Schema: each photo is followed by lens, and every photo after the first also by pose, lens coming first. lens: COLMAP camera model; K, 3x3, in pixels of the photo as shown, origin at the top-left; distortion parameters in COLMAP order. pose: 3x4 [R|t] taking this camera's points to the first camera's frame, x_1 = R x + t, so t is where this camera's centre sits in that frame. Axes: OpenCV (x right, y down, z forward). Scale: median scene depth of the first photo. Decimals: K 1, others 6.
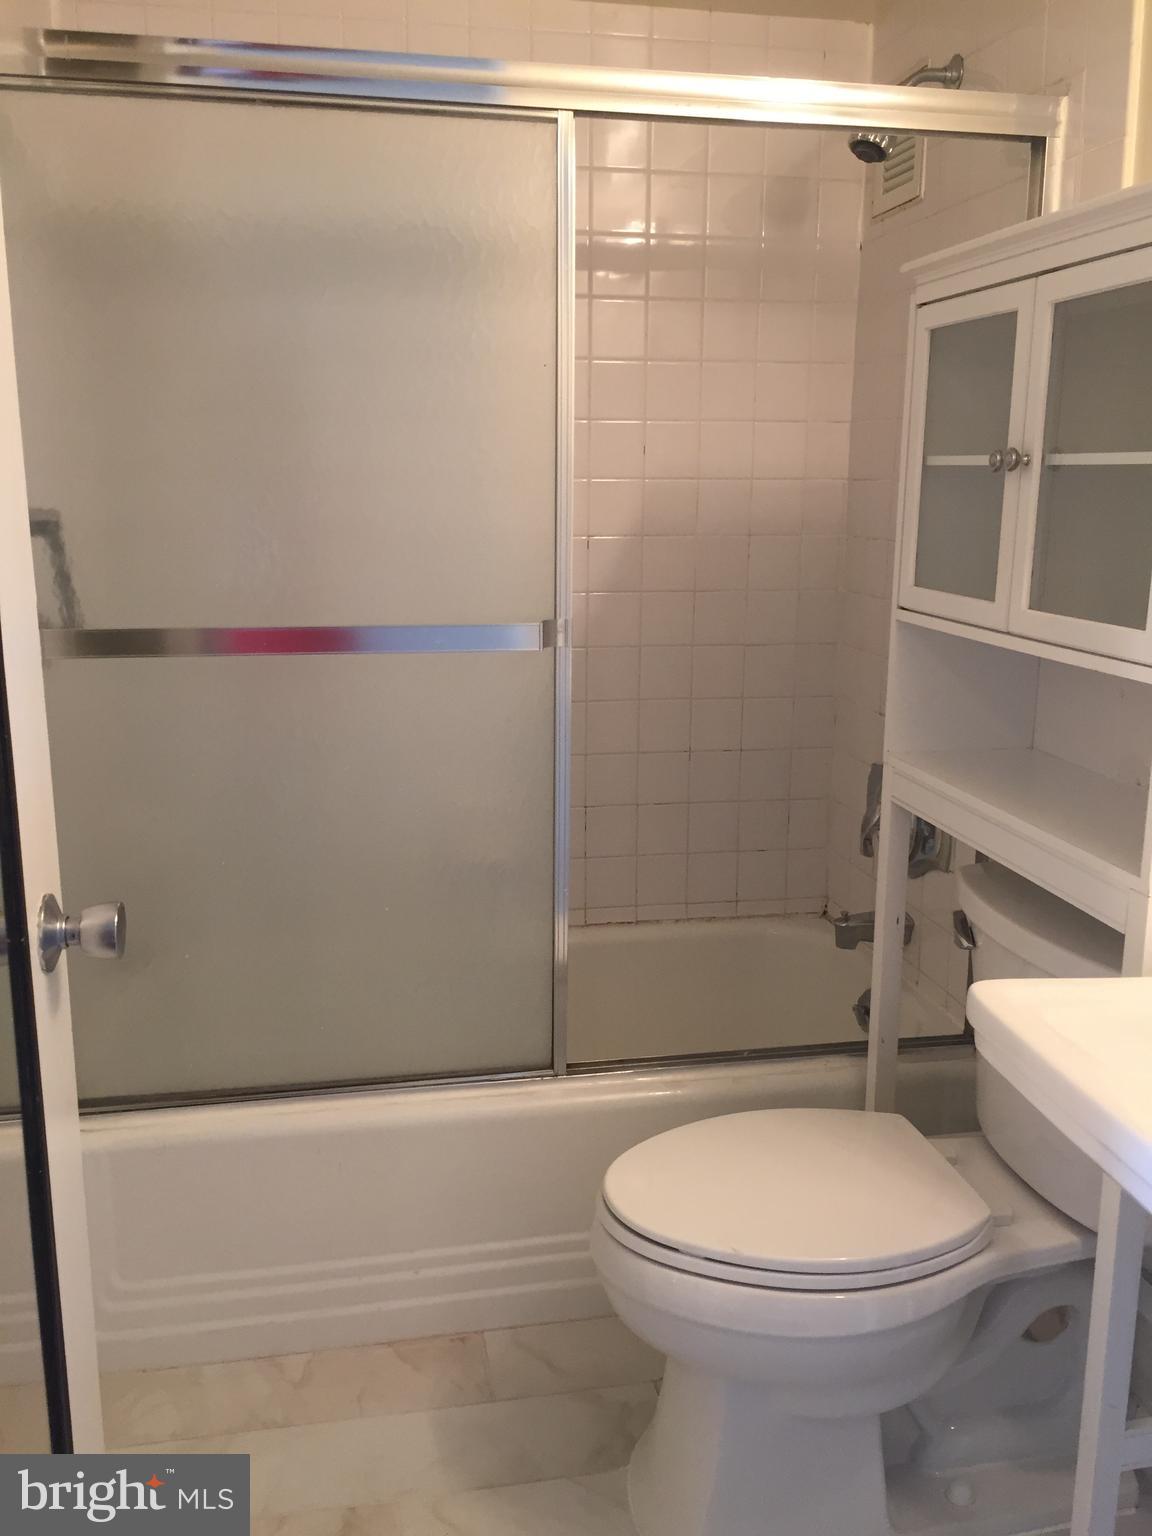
lens RADIAL K [[1307.6, 0, 576.0], [0, 1307.6, 768.0], [0, 0, 1]] dist [0.070498, -0.117943]
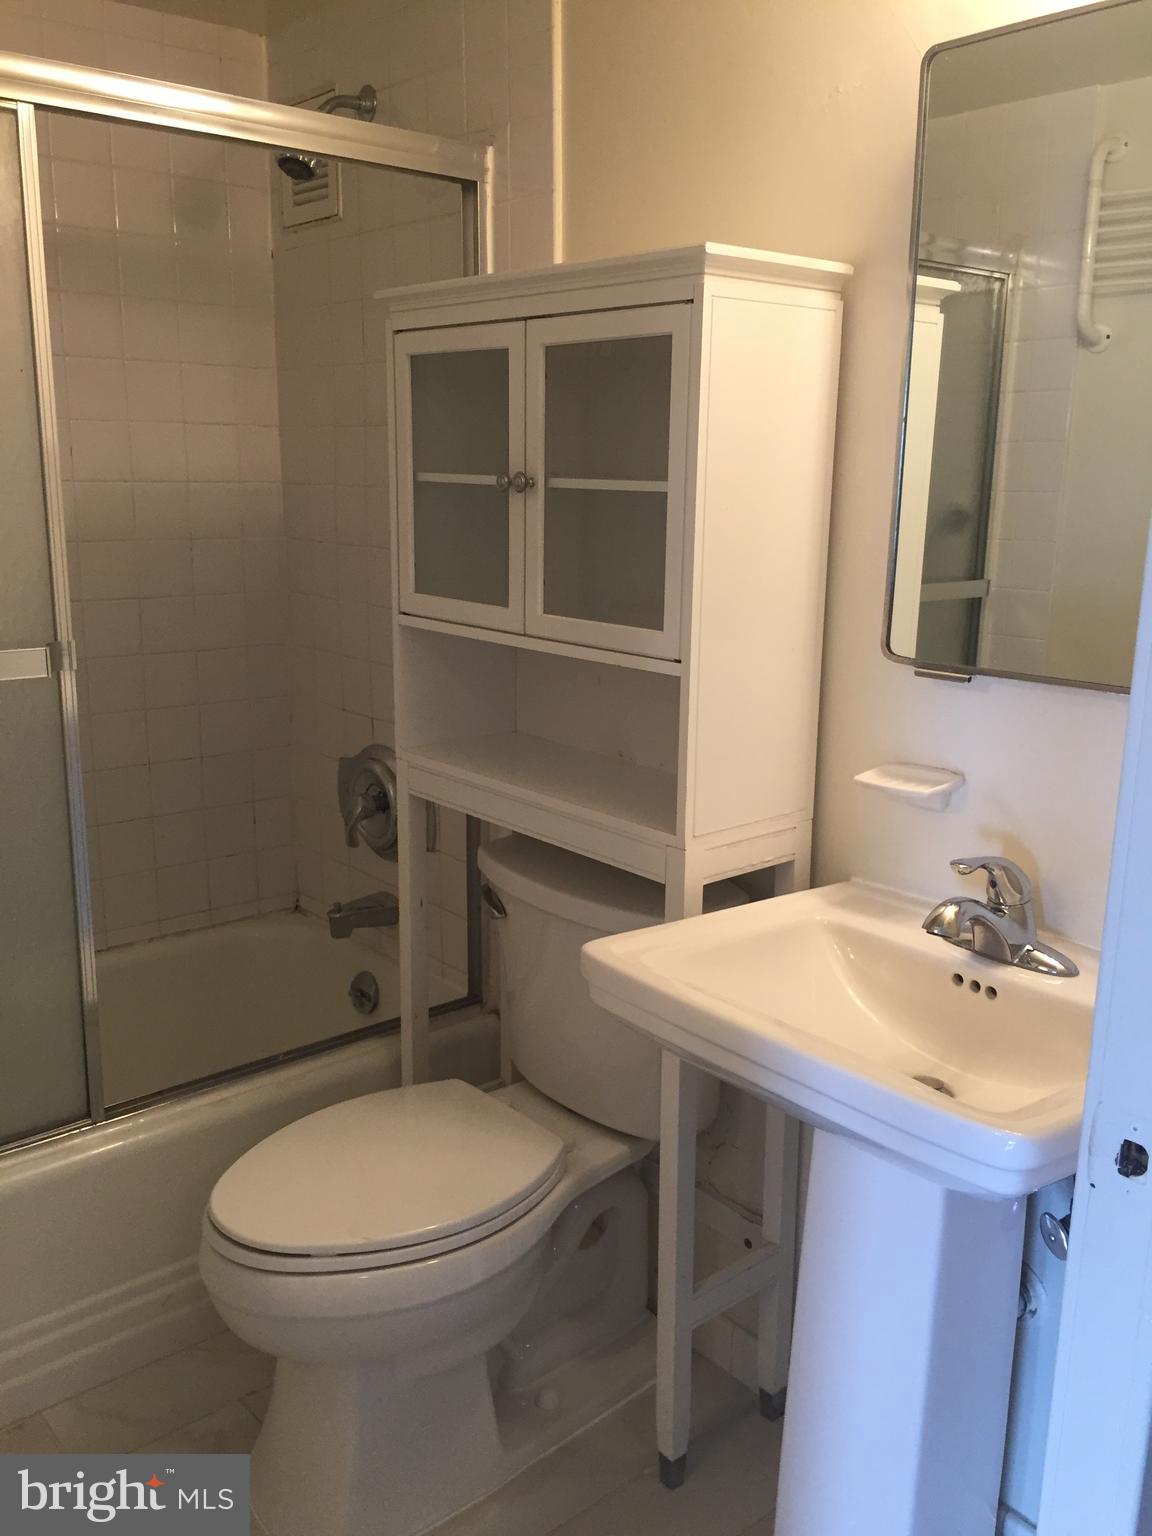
lens RADIAL K [[1318.0, 0, 576.0], [0, 1318.0, 768.0], [0, 0, 1]] dist [0.056435, -0.083950]
pose [[0.869731, -0.107102, 0.481764, -0.160087], [0.100507, 0.994149, 0.039565, -0.024494], [-0.483183, 0.014010, 0.875407, -0.008206]]
